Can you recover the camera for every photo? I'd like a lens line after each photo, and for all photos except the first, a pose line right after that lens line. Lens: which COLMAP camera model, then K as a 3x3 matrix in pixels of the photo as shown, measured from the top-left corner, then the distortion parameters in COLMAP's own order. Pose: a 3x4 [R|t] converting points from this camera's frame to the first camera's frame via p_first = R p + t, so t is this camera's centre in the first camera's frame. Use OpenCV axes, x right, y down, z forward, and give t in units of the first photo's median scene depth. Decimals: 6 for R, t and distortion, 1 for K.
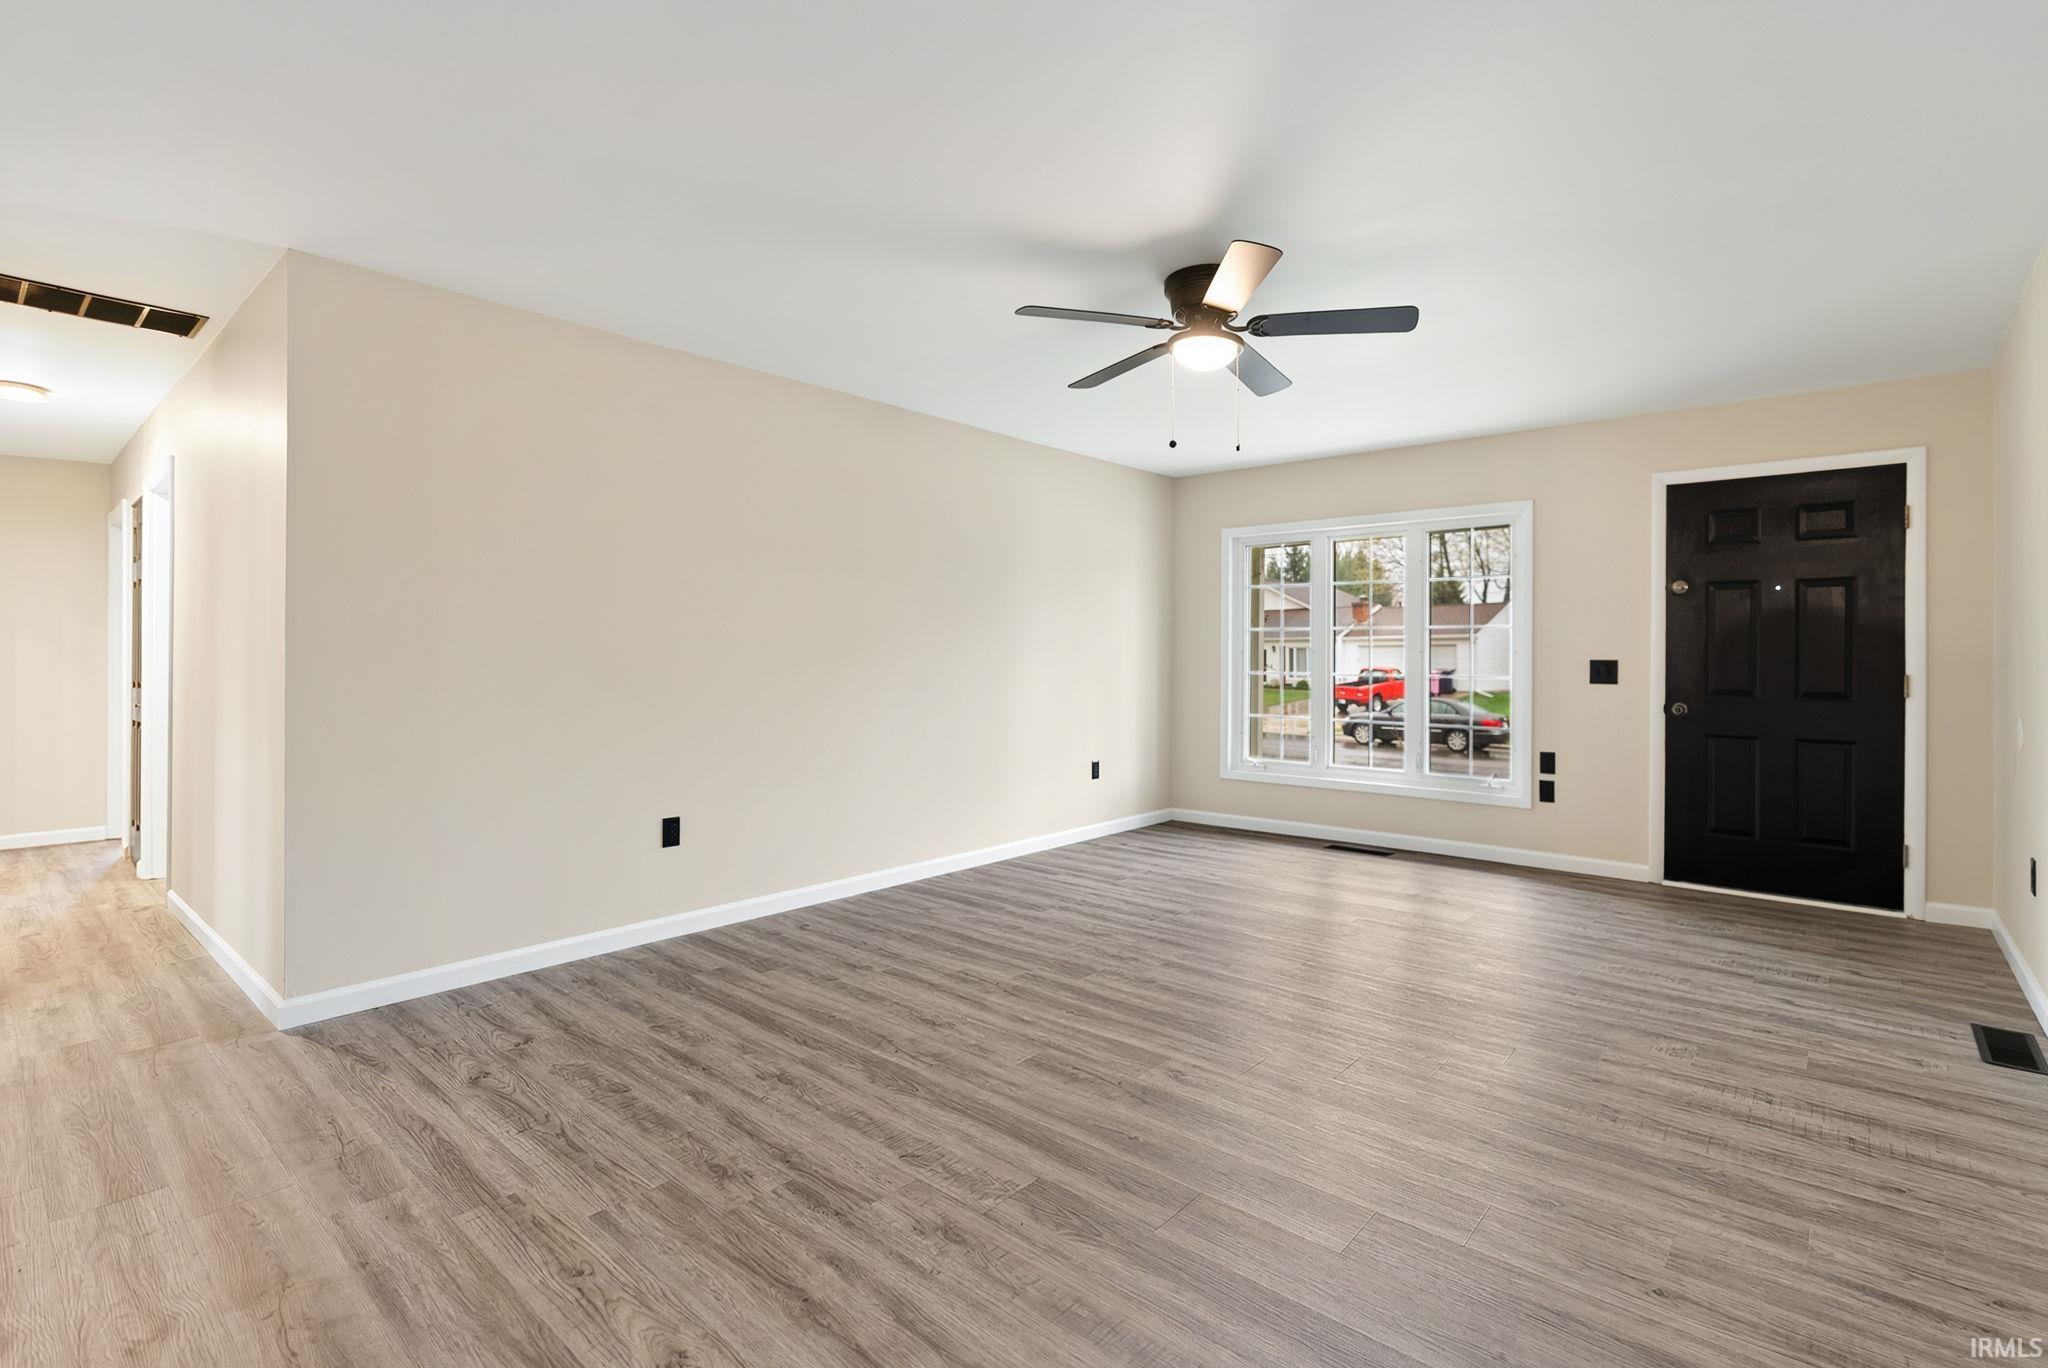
lens RADIAL K [[944.8, 0, 1034.4], [0, 944.8, 665.6], [0, 0, 1]] dist [-0.011320, 0.003565]
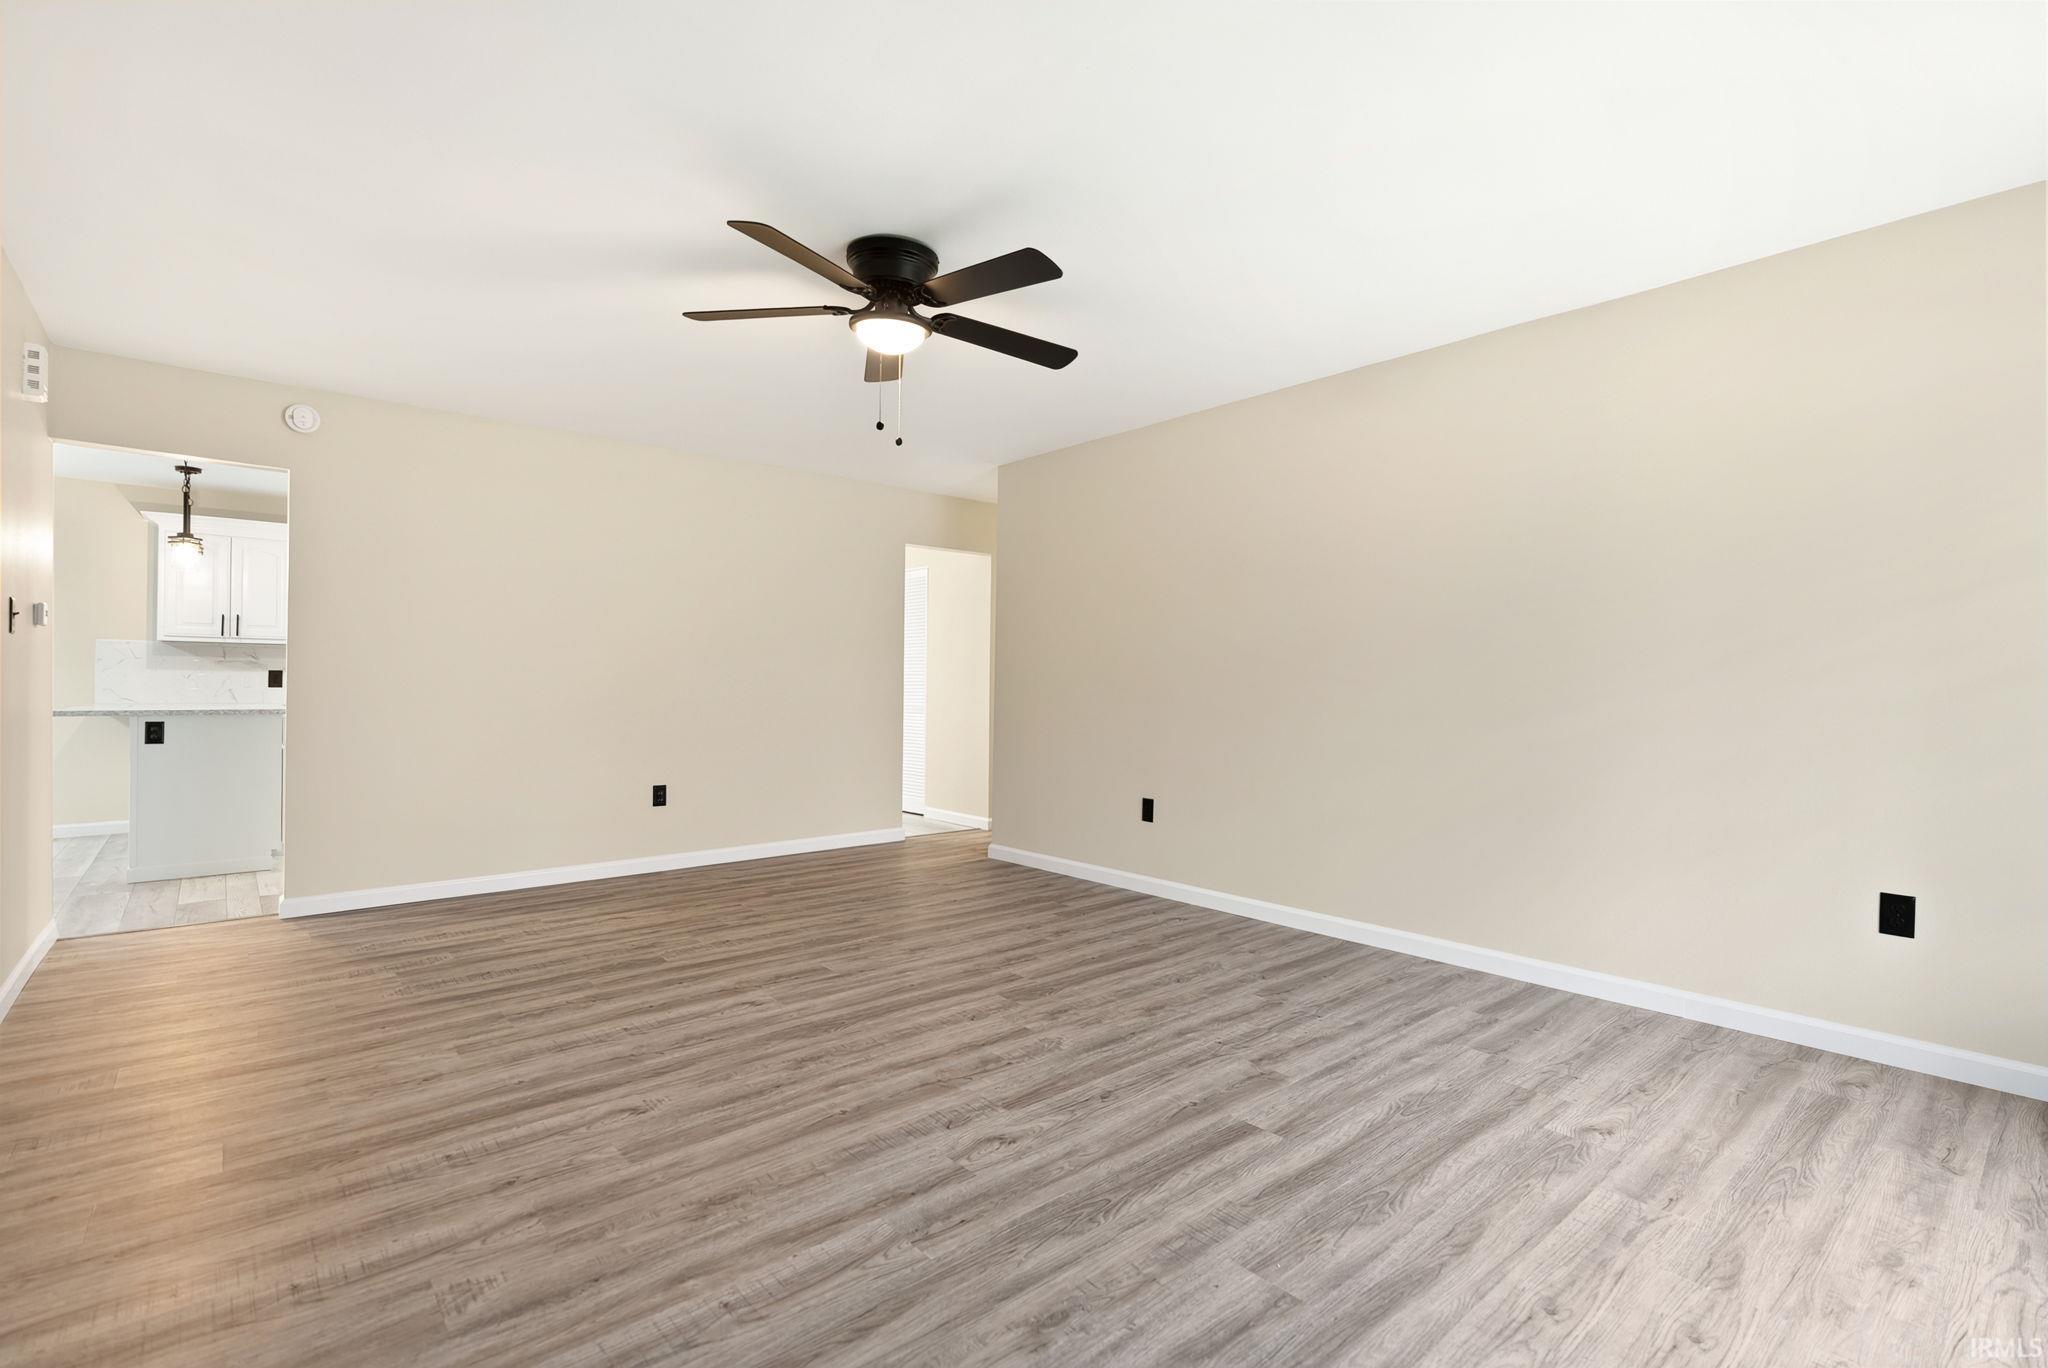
lens RADIAL K [[941.2, 0, 1099.0], [0, 941.2, 673.0], [0, 0, 1]] dist [-0.005472, 0.002329]
pose [[-0.106671, -0.010192, -0.994242, 1.069123], [-0.010696, 0.999901, -0.009102, -0.001237], [0.994237, 0.009663, -0.106769, 1.252885]]
